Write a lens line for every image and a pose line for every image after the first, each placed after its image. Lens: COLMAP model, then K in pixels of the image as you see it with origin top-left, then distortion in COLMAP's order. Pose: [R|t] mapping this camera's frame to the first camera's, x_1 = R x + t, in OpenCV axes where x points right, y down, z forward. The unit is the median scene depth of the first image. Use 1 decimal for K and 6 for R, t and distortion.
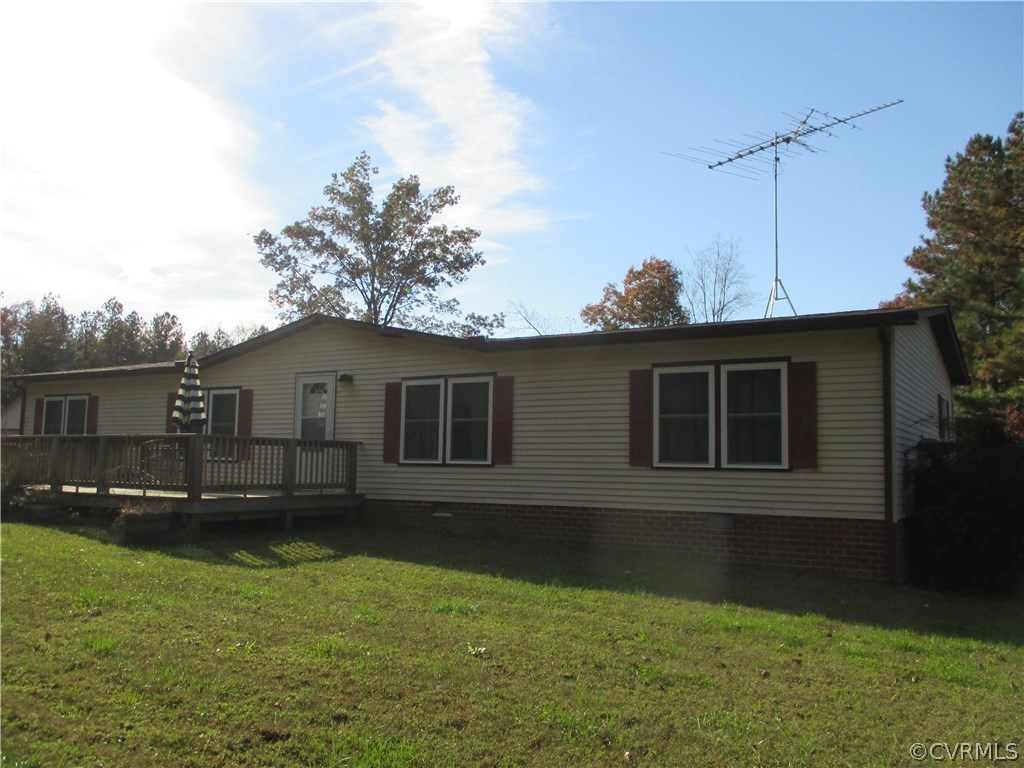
lens RADIAL K [[860.2, 0, 512.0], [0, 860.2, 384.0], [0, 0, 1]] dist [-0.029174, -0.005708]
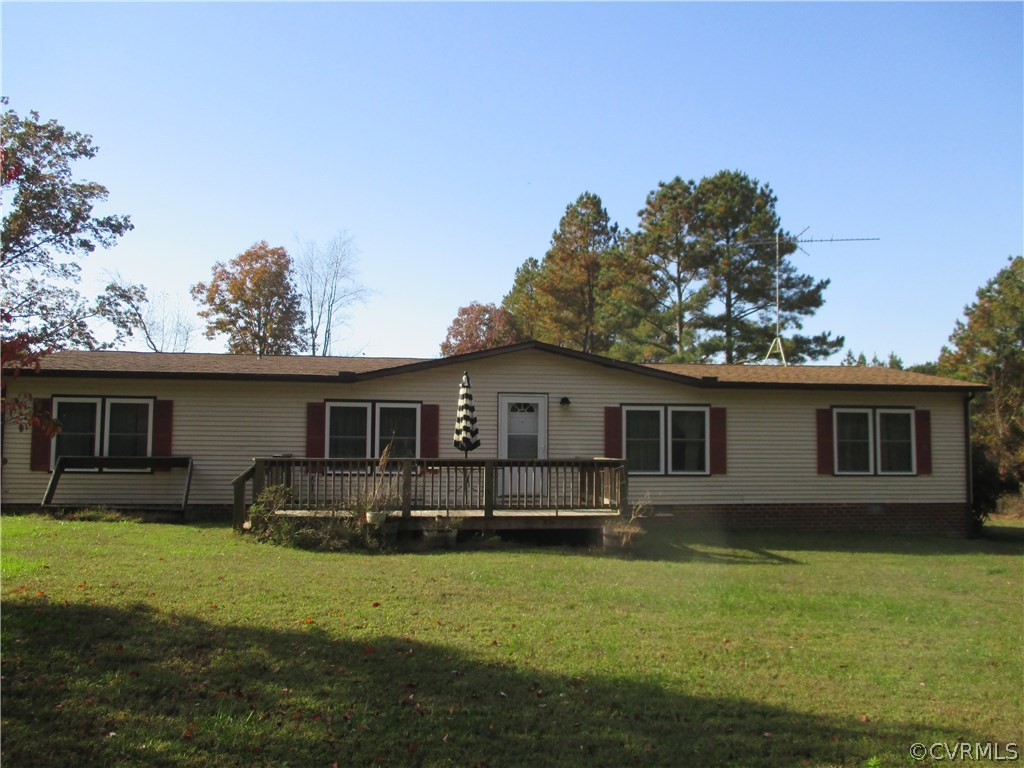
lens RADIAL K [[860.2, 0, 512.0], [0, 860.2, 384.0], [0, 0, 1]] dist [-0.029174, -0.005708]
pose [[0.773557, 0.033814, 0.632824, -1.144881], [-0.053441, 0.998499, 0.011973, -0.046014], [-0.631470, -0.043080, 0.774203, 0.191641]]
